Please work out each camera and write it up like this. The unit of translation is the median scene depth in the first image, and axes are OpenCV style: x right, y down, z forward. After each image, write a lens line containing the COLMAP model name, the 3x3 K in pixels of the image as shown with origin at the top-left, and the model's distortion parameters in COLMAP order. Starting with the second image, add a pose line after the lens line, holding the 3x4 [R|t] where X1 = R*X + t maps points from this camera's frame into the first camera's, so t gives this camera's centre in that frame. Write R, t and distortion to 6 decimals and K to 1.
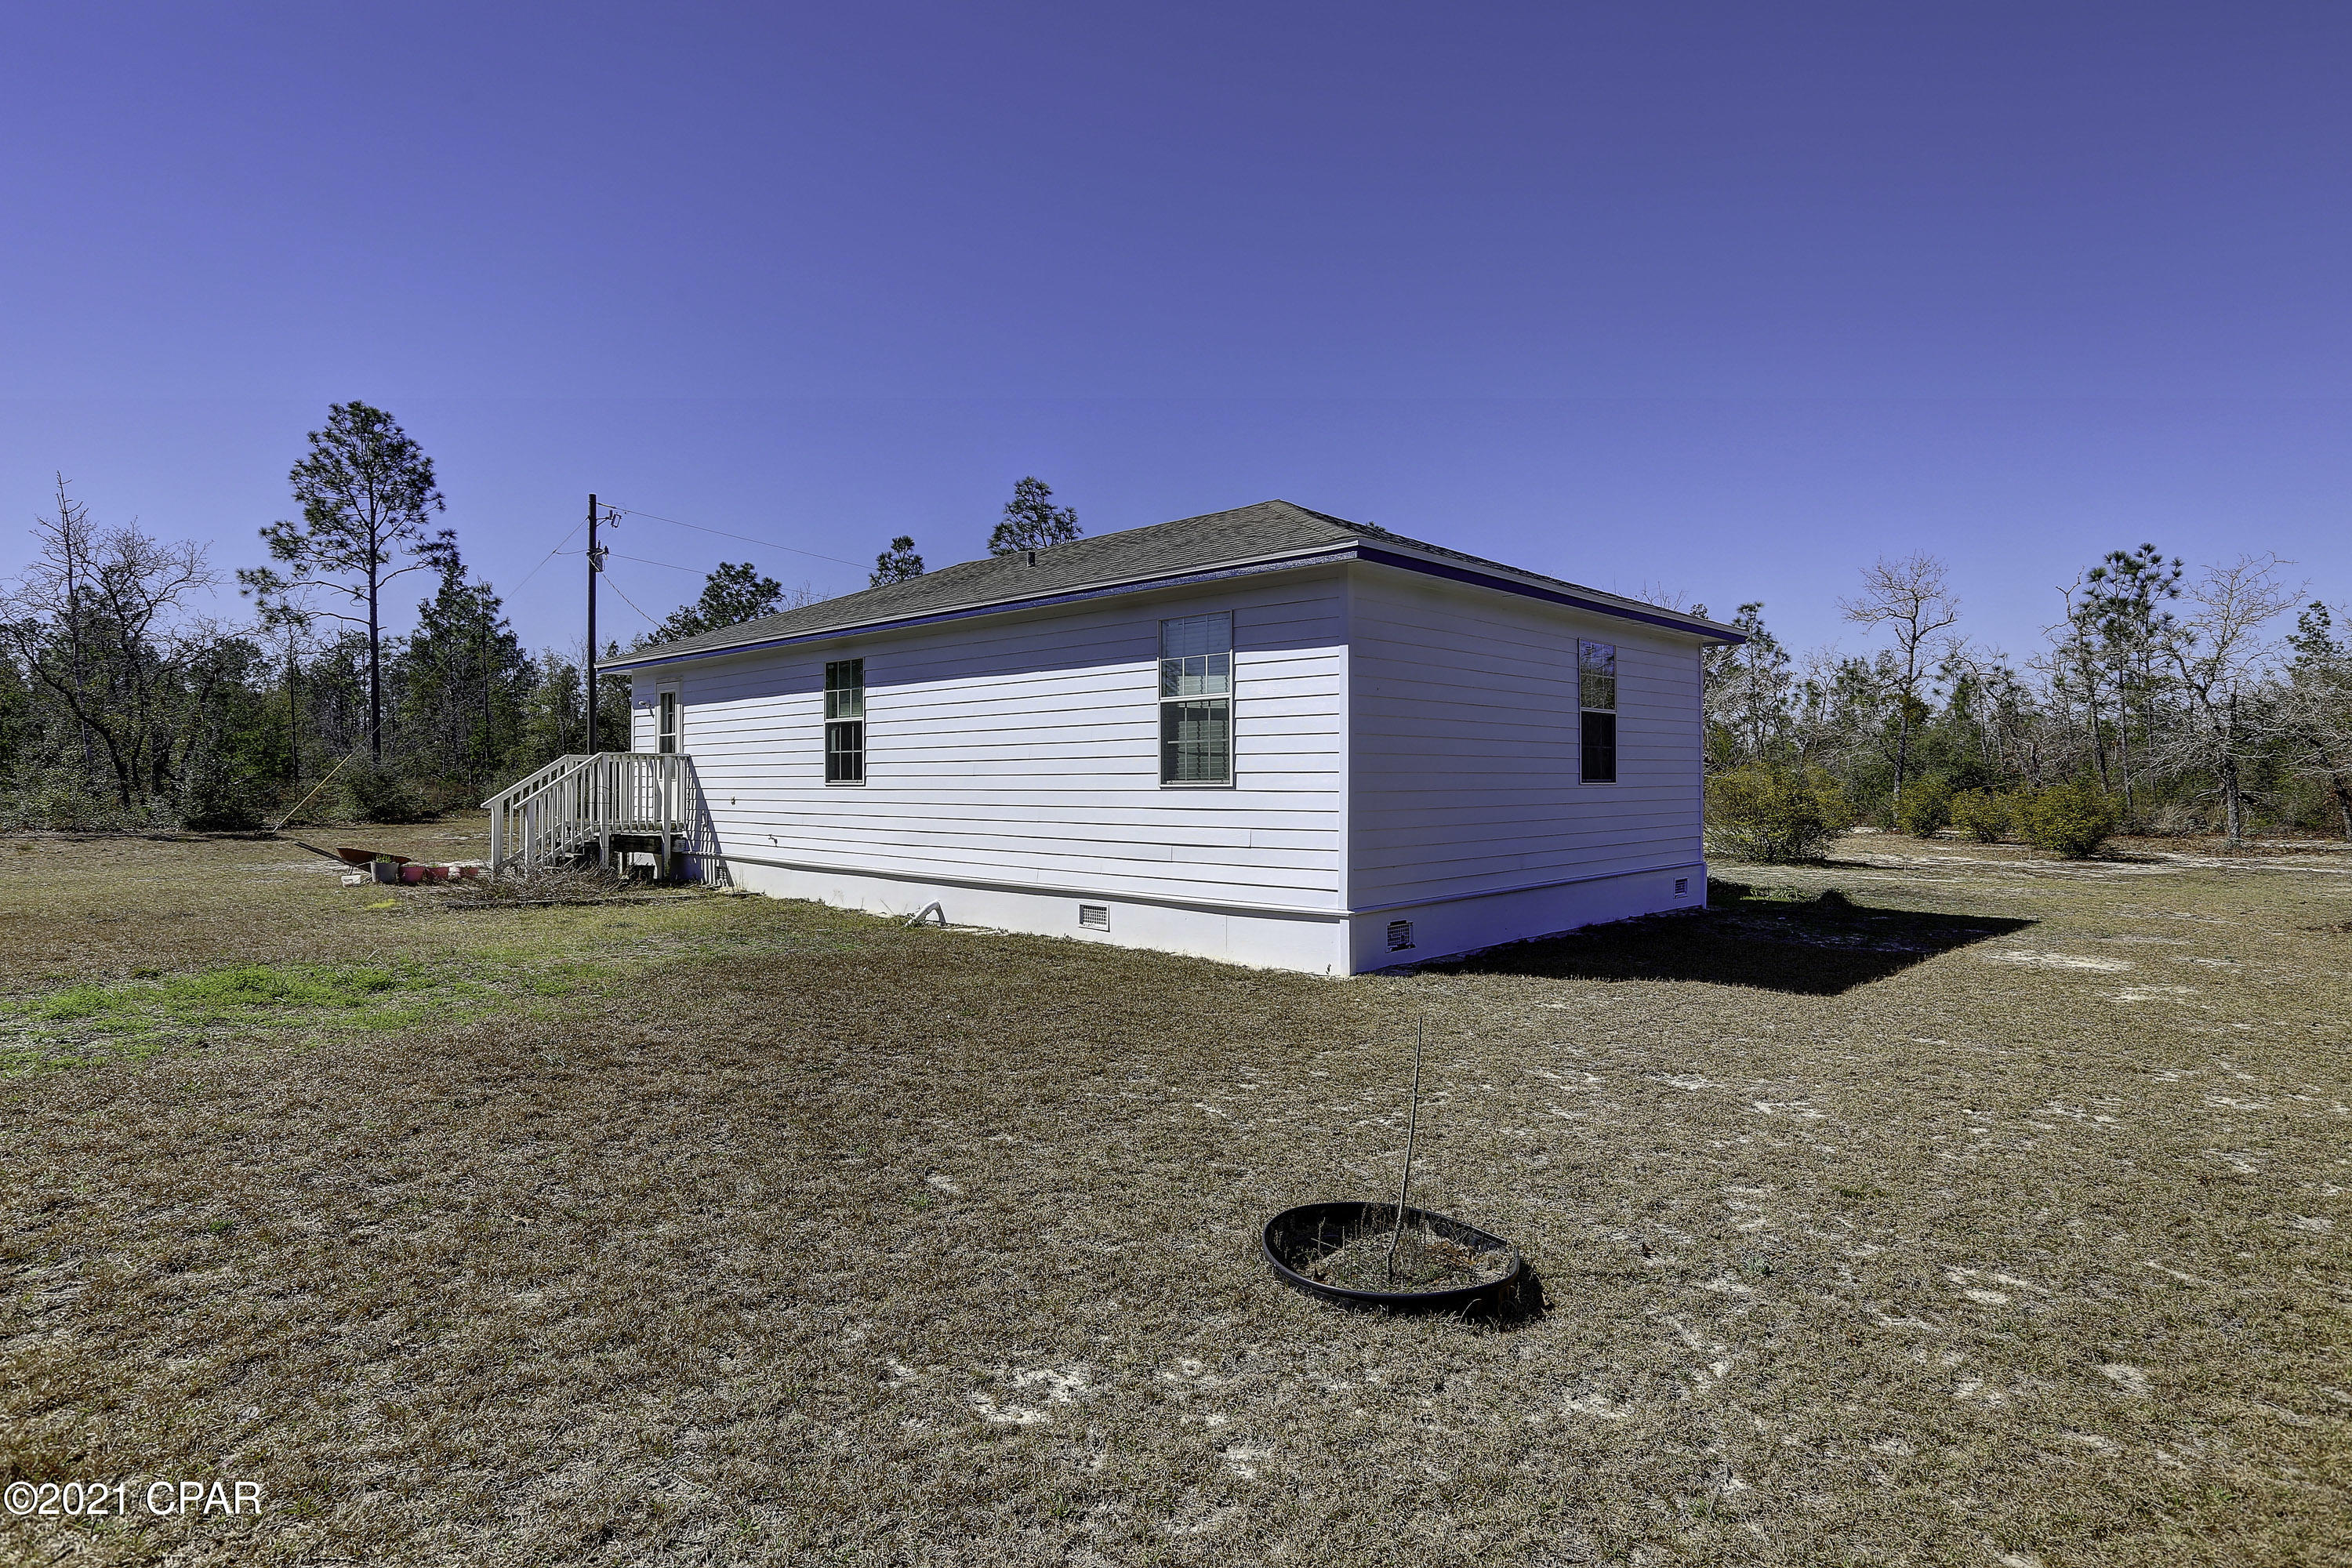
lens RADIAL K [[1216.8, 0, 1176.0], [0, 1216.8, 784.0], [0, 0, 1]] dist [-0.028359, 0.000250]
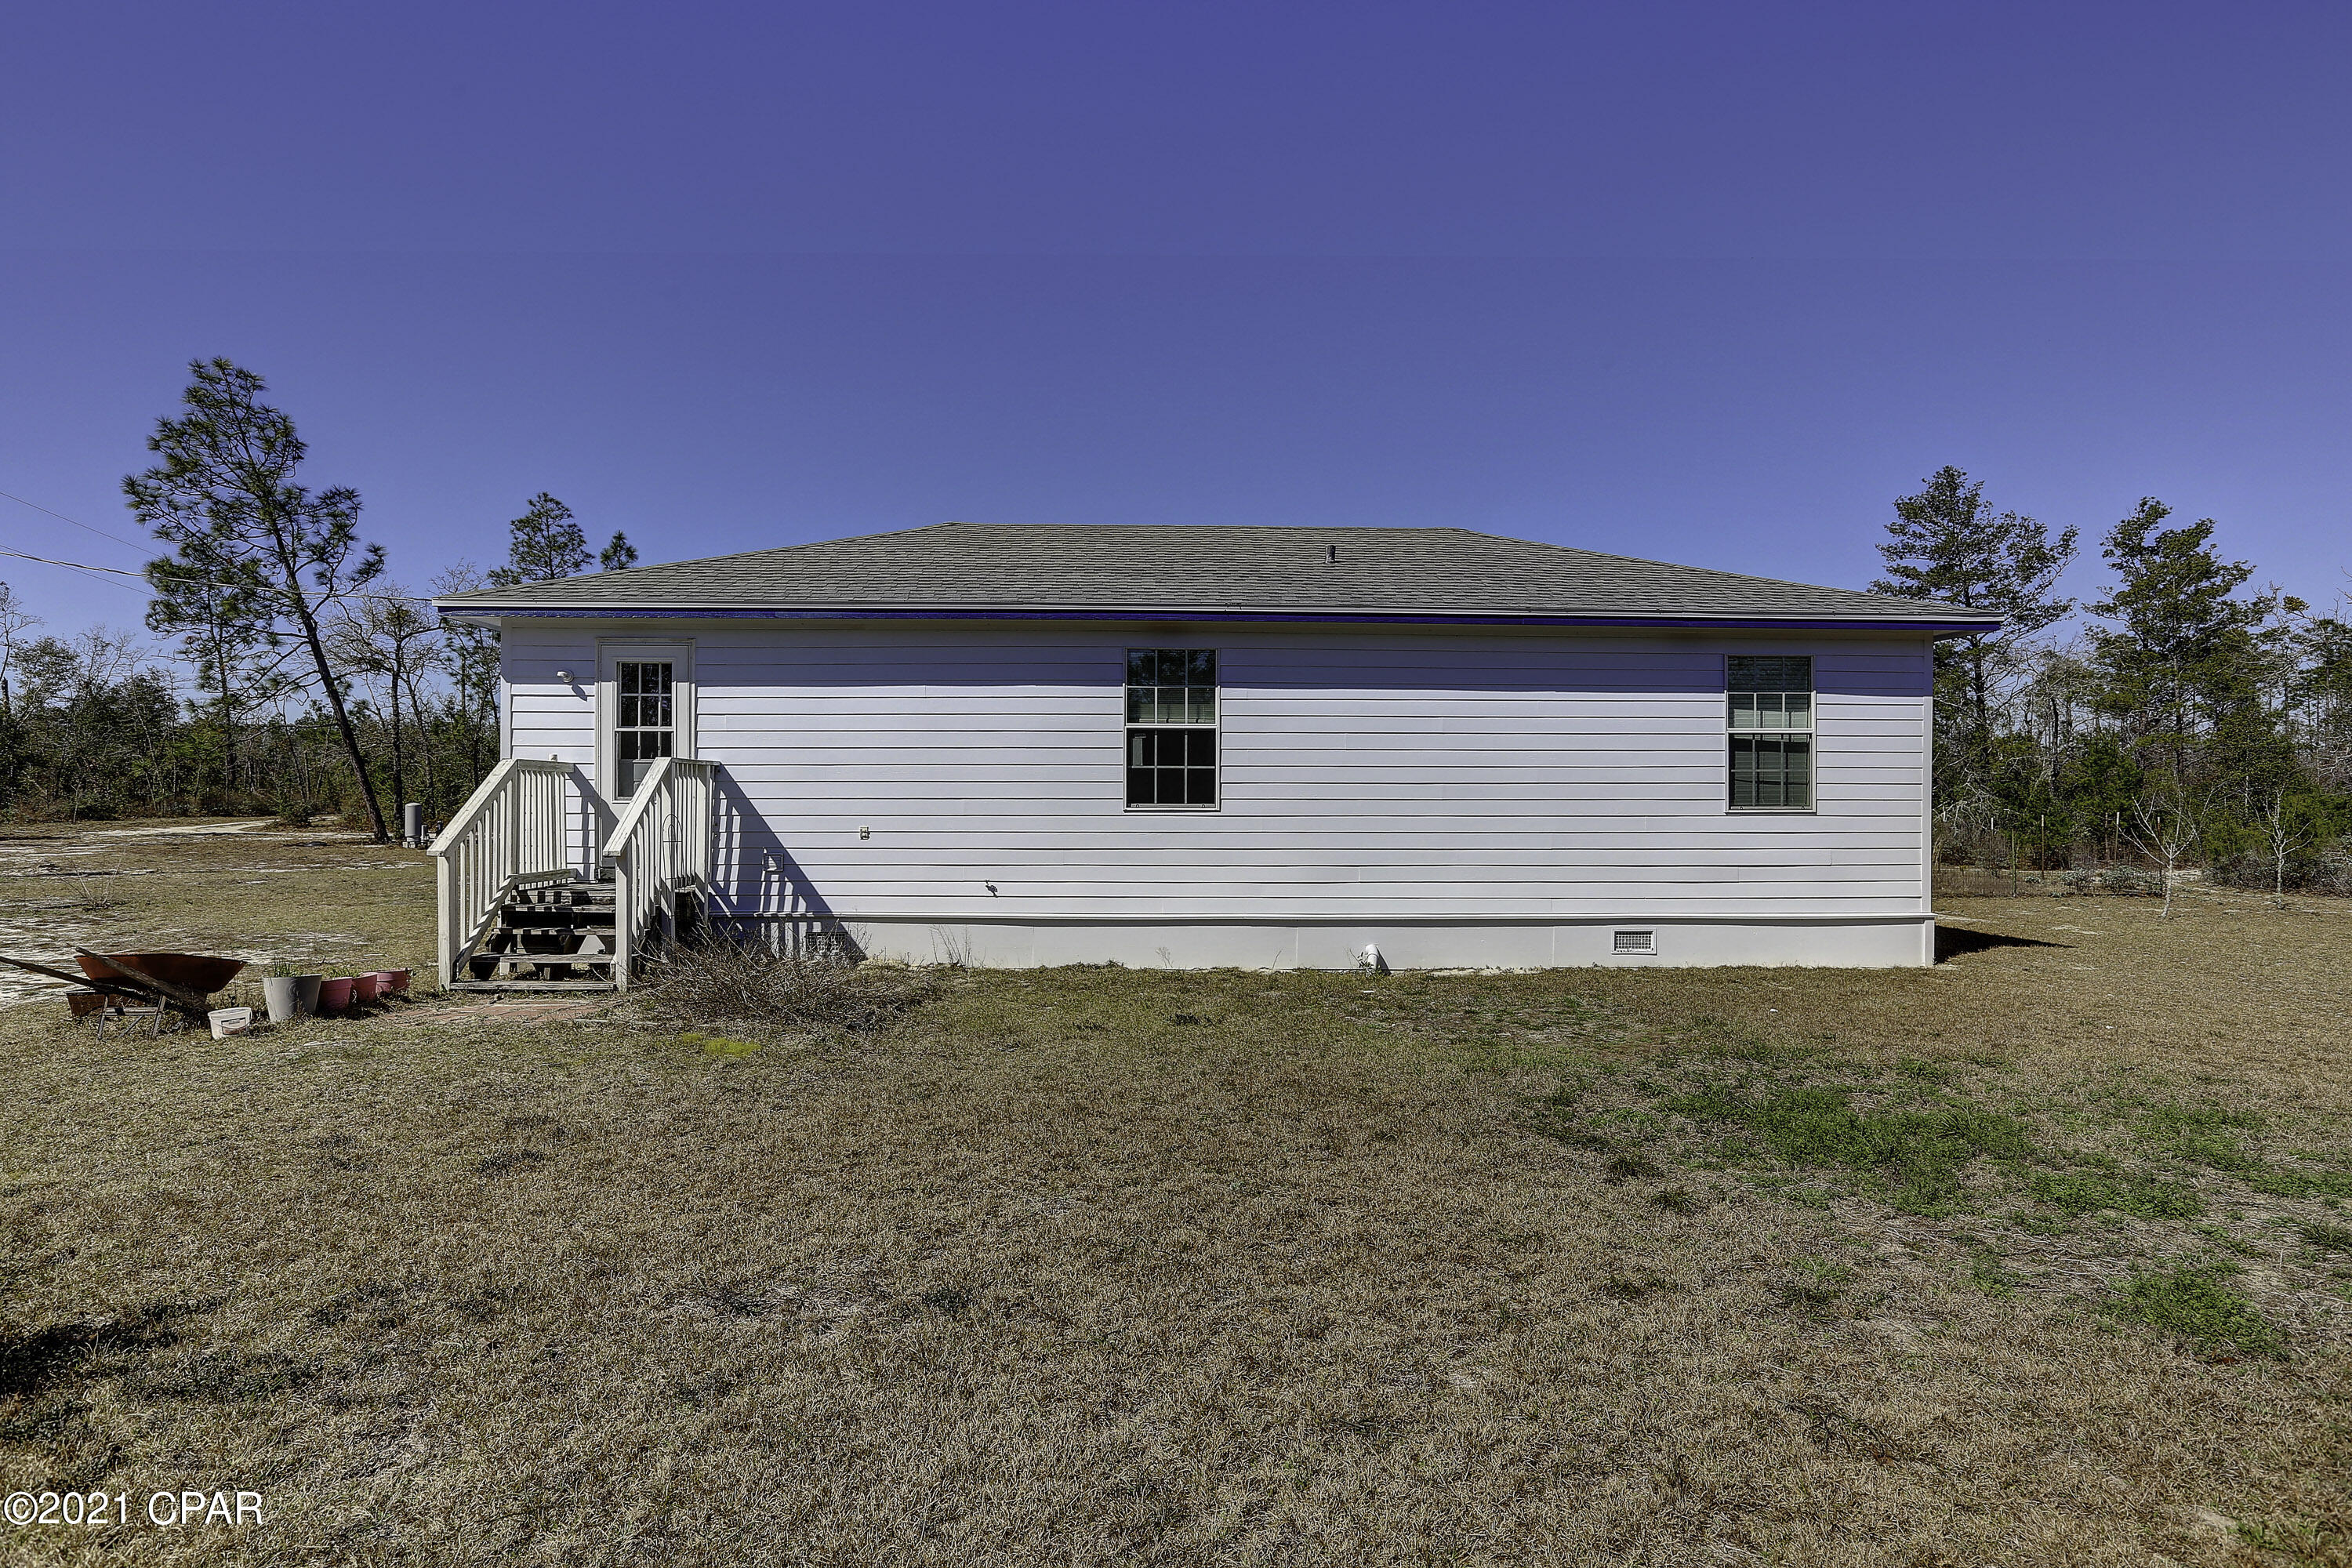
lens RADIAL K [[1216.8, 0, 1176.0], [0, 1216.8, 784.0], [0, 0, 1]] dist [-0.028359, 0.000250]
pose [[0.699708, 0.015143, 0.714268, -0.846401], [-0.000886, 0.999793, -0.020329, 0.000079], [-0.714428, 0.013592, 0.699577, 0.463613]]
